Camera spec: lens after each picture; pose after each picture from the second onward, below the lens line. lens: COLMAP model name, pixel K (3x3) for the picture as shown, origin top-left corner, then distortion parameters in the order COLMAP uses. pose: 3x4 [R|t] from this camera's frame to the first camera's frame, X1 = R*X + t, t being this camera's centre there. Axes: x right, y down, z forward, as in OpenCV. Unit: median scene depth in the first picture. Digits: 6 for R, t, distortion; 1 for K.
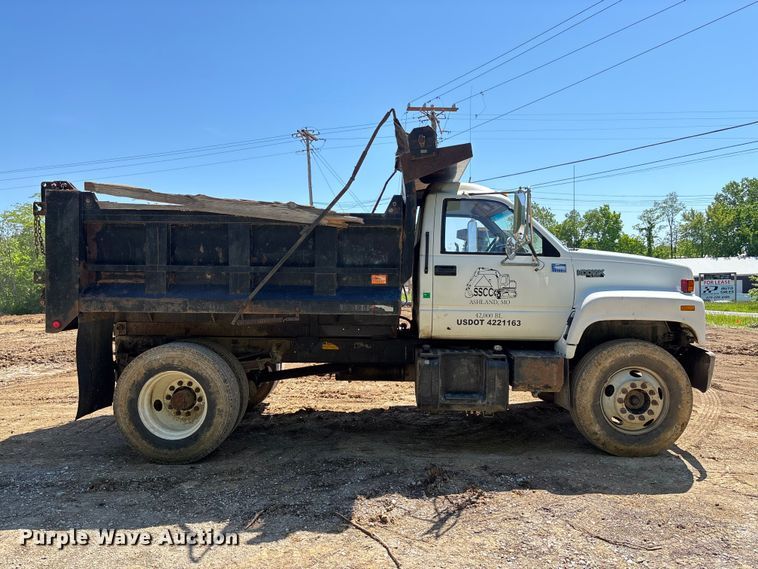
lens RADIAL K [[556.1, 0, 377.0], [0, 556.1, 290.1], [0, 0, 1]] dist [0.021859, 0.002134]
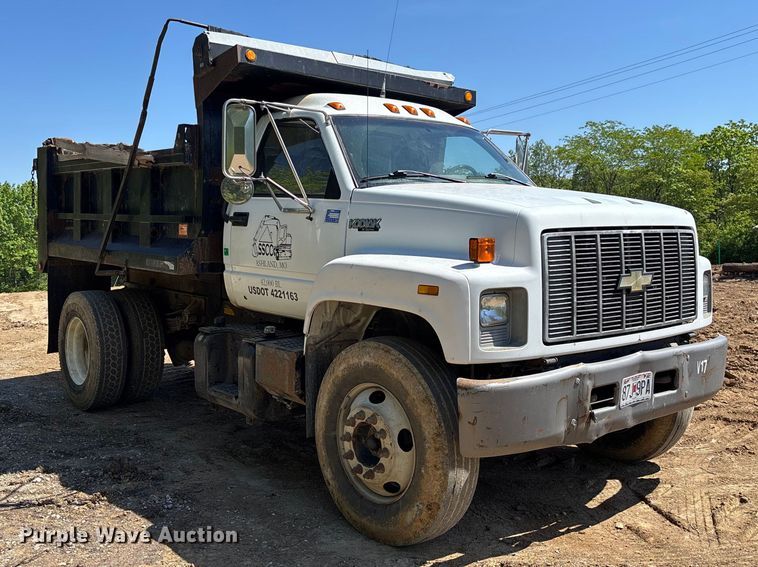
lens RADIAL K [[788.5, 0, 382.1], [0, 788.5, 250.0], [0, 0, 1]] dist [0.078777, -0.102741]
pose [[0.657073, 0.031855, -0.753154, 1.083079], [-0.026423, 0.999466, 0.019220, -0.020144], [0.753364, 0.007272, 0.657564, 0.460531]]
